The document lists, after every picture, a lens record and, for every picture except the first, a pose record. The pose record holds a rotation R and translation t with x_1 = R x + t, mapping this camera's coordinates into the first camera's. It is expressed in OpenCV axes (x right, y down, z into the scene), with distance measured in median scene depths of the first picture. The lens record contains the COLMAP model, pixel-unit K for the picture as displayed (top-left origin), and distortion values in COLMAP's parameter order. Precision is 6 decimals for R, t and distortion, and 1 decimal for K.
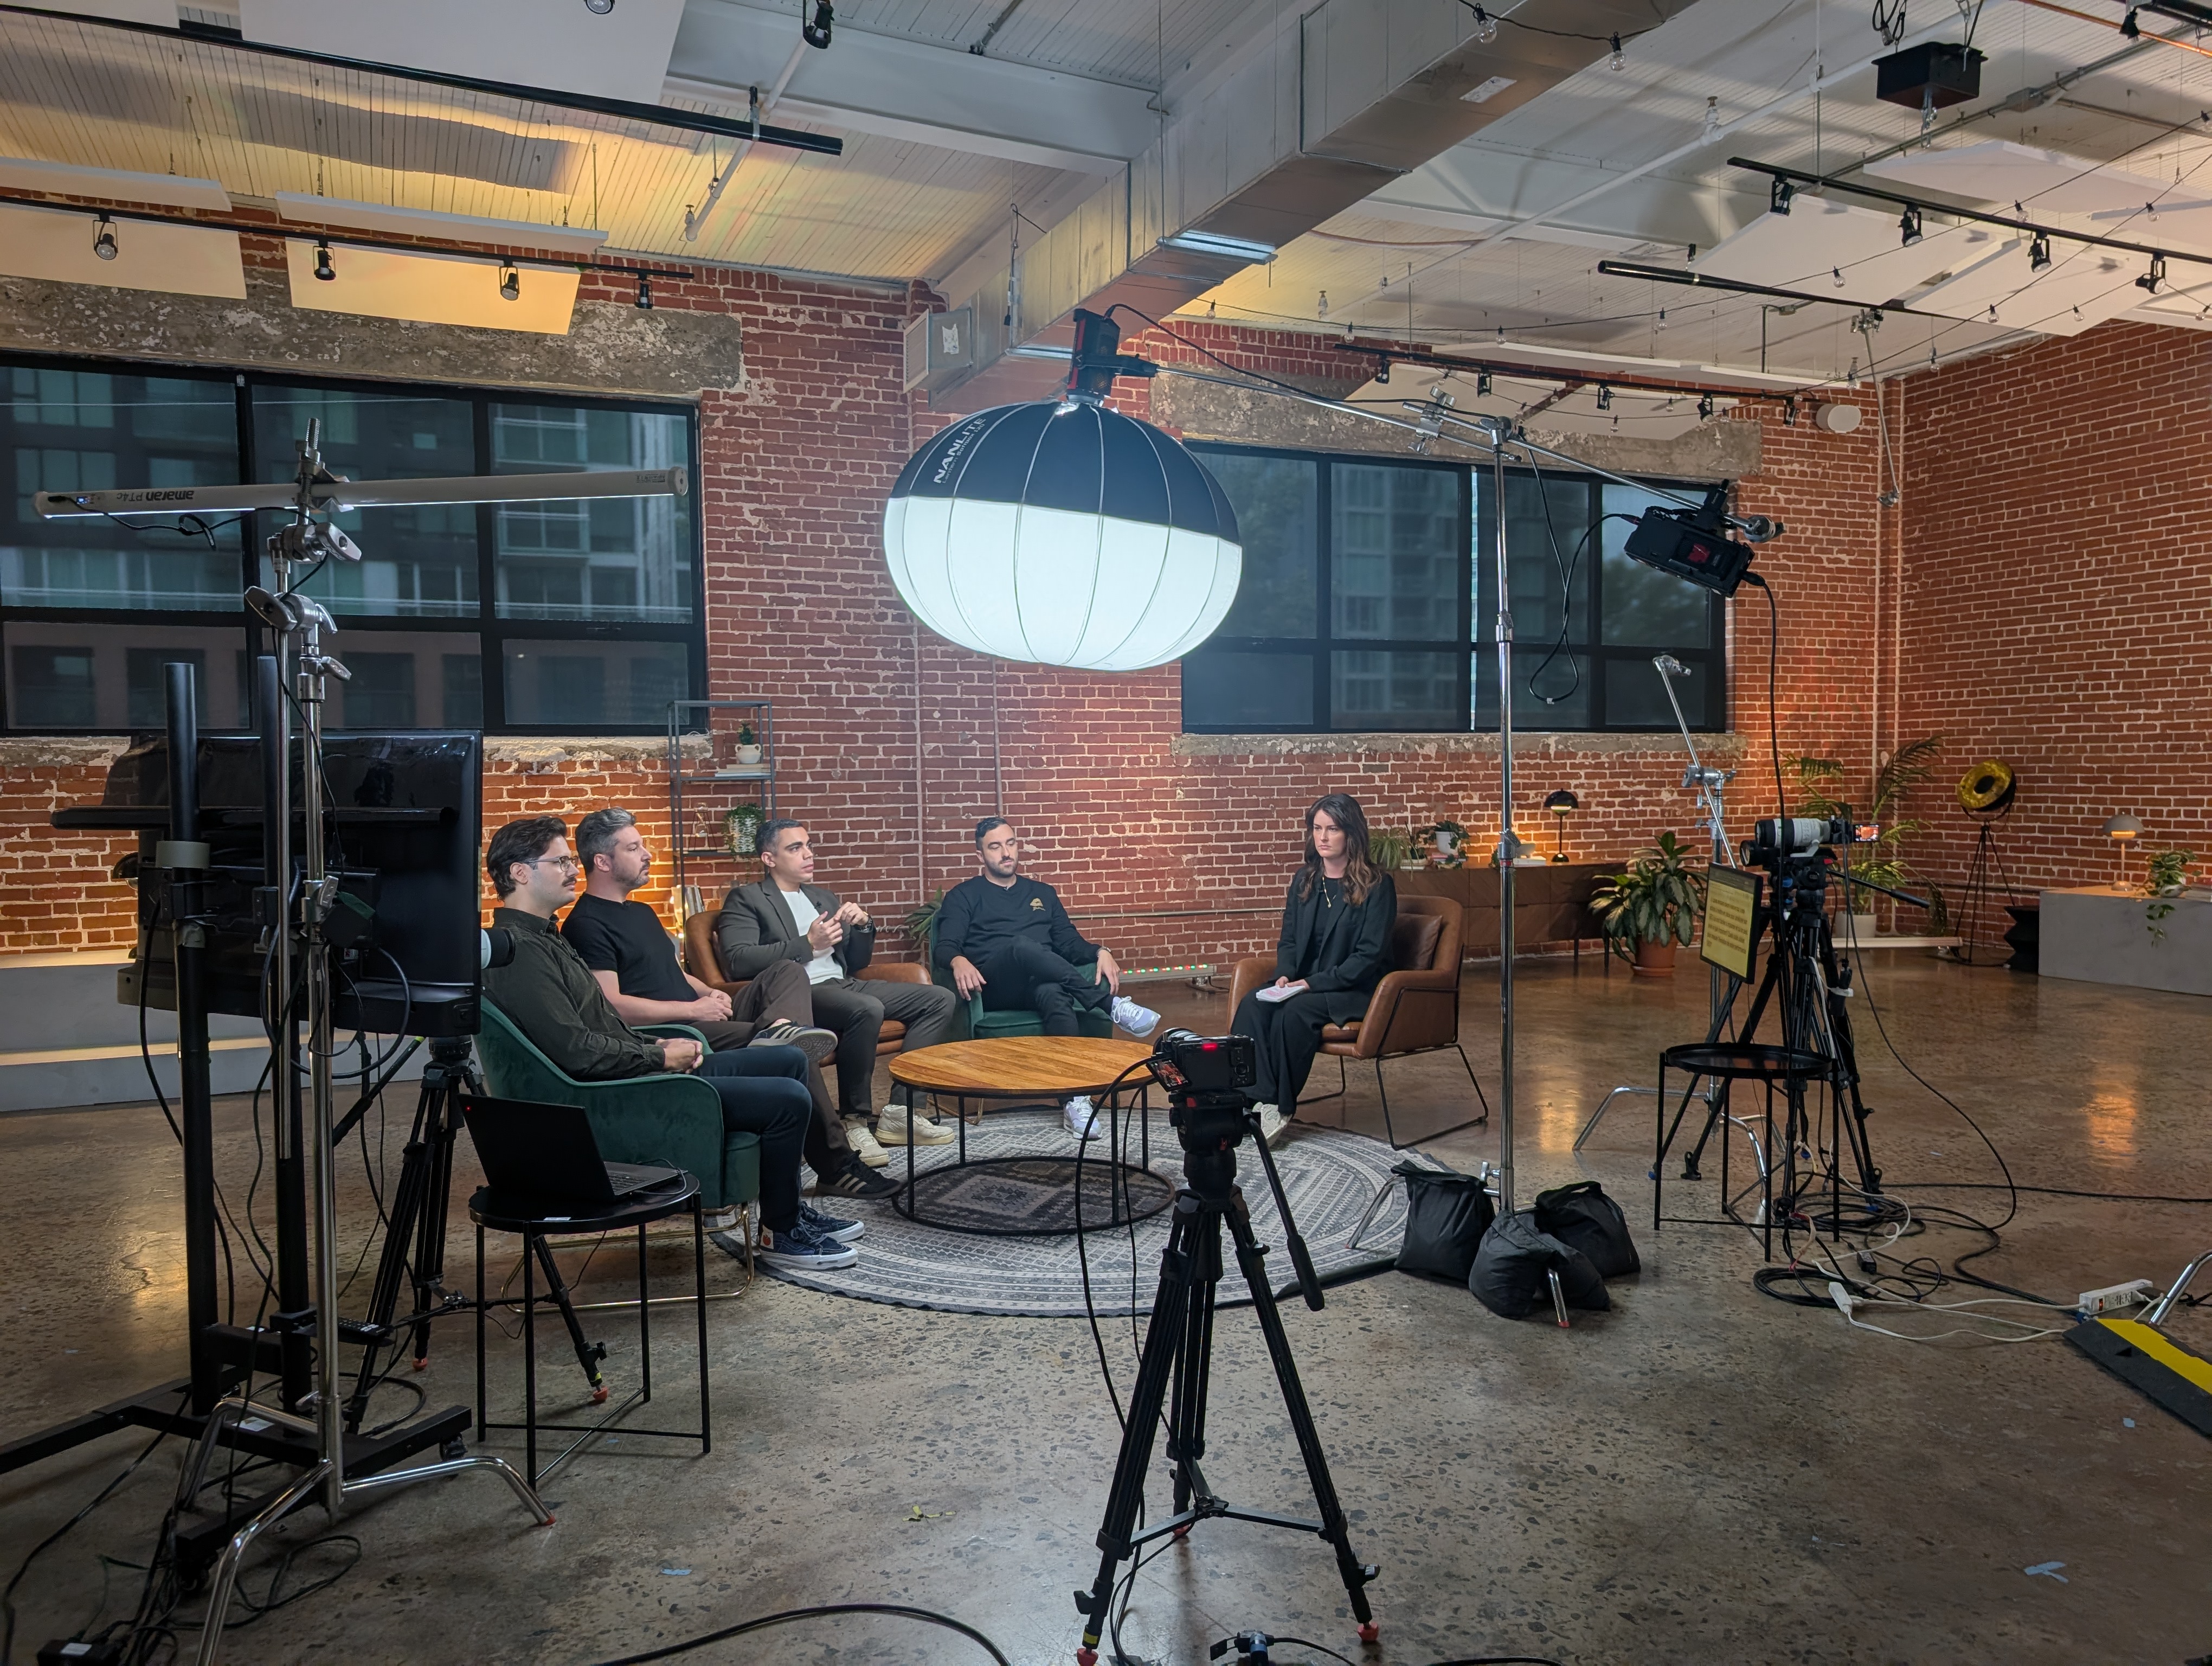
lens RADIAL K [[1564.7, 0, 1091.2], [0, 1564.7, 864.5], [0, 0, 1]] dist [0.005161, -0.003537]
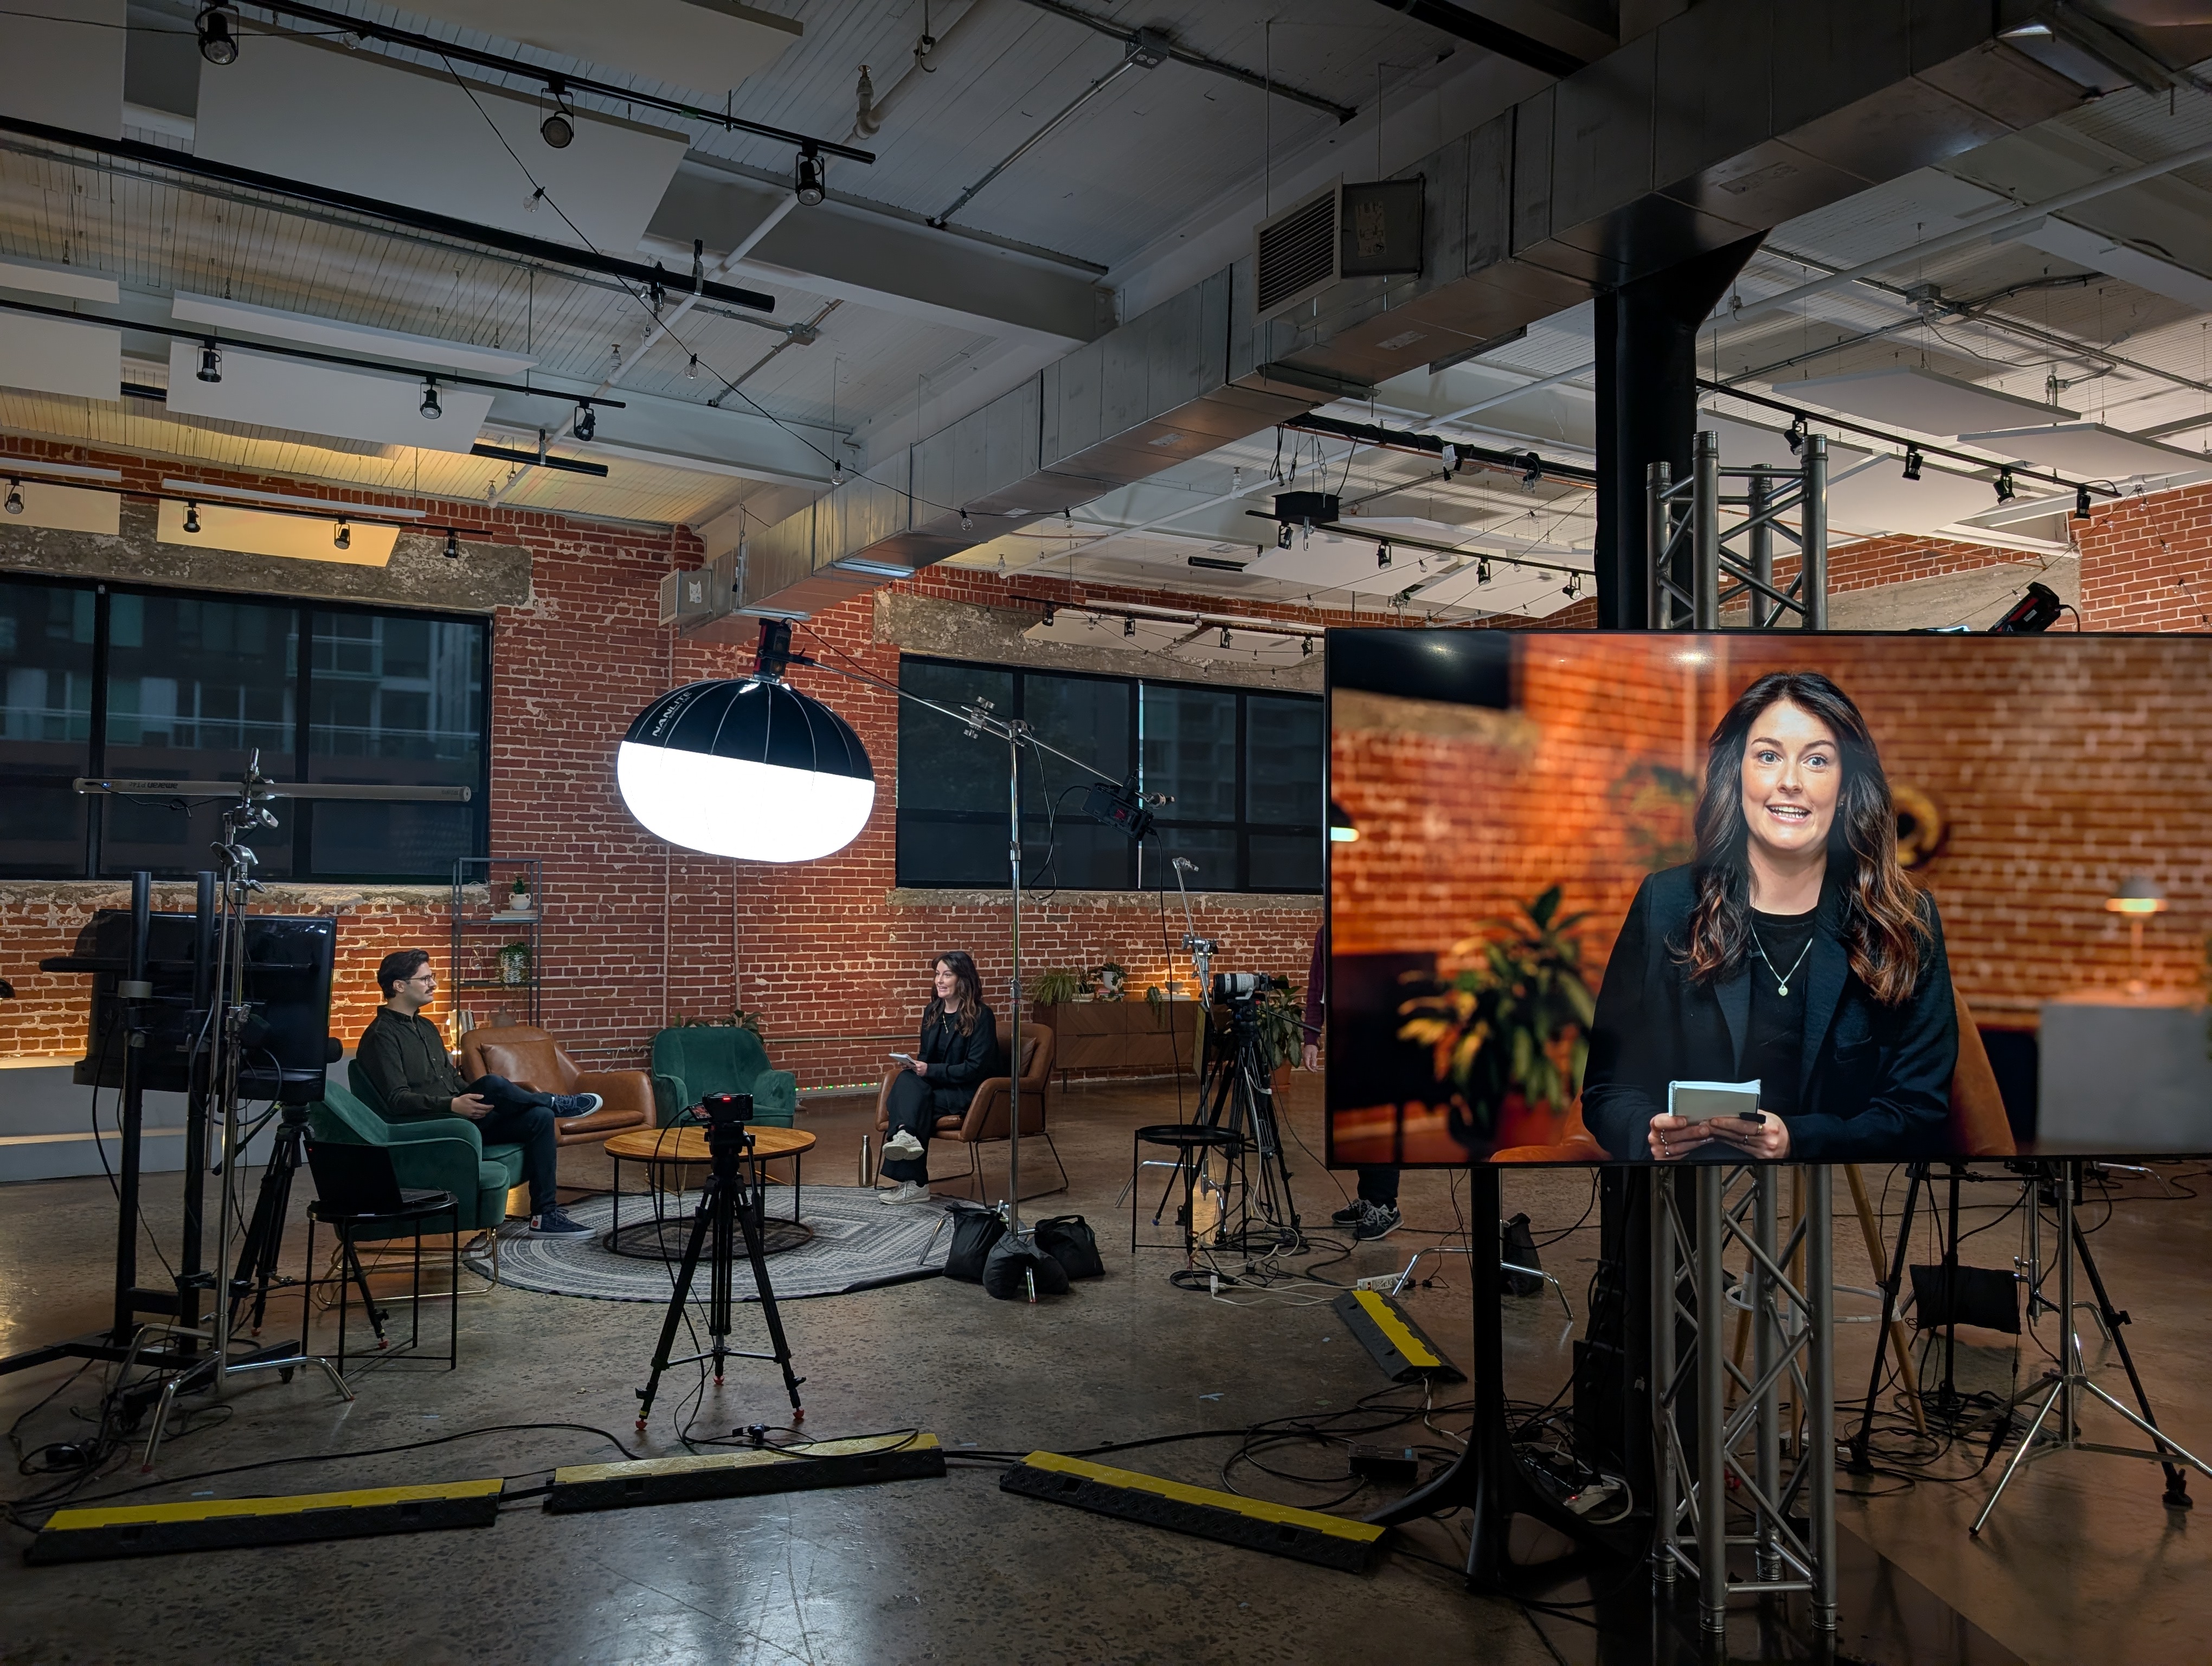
lens RADIAL K [[1580.6, 0, 1106.0], [0, 1580.6, 833.0], [0, 0, 1]] dist [0.009450, 0.000619]
pose [[0.991370, 0.026643, 0.128354, 0.071762], [-0.013747, 0.994859, -0.100329, -0.005929], [-0.130367, 0.097698, 0.986640, -0.274112]]
